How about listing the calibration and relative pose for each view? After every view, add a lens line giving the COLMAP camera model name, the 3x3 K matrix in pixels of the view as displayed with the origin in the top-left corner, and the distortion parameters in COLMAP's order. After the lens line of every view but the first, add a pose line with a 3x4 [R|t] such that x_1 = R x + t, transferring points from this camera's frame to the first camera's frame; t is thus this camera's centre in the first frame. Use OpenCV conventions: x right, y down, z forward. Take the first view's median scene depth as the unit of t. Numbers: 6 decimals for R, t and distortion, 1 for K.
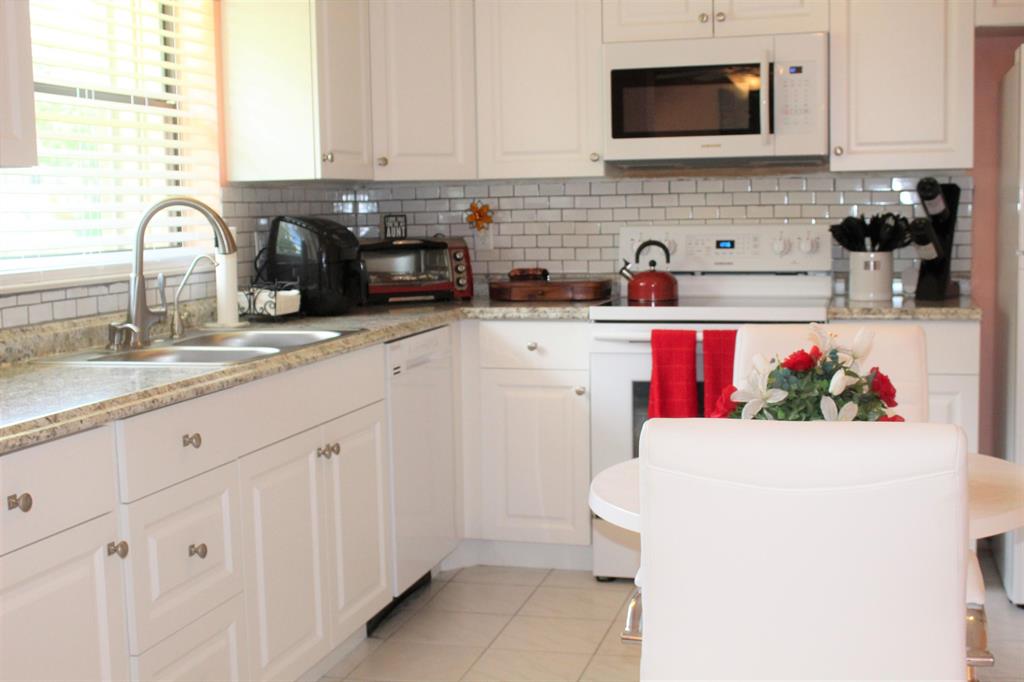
lens RADIAL K [[1336.9, 0, 514.9], [0, 1336.9, 345.2], [0, 0, 1]] dist [-0.007732, 0.000000]
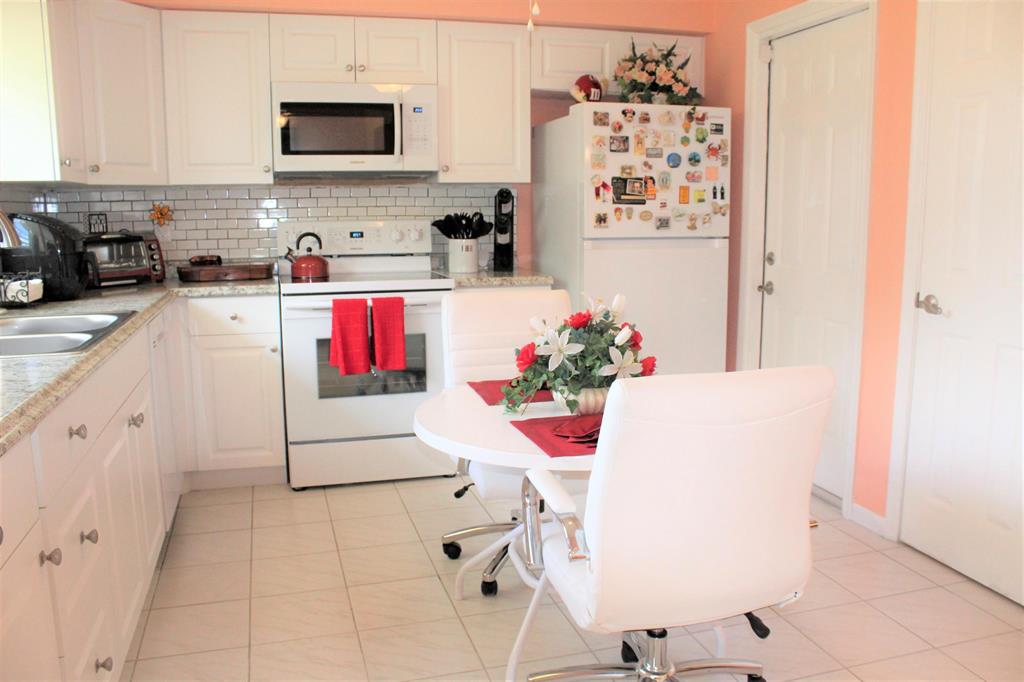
lens RADIAL K [[857.8, 0, 516.5], [0, 857.8, 337.8], [0, 0, 1]] dist [-0.121434, 0.109178]
pose [[0.867659, -0.064398, 0.492971, -0.147160], [0.042605, 0.997559, 0.055326, -0.011880], [-0.495331, -0.027002, 0.868285, 0.161267]]
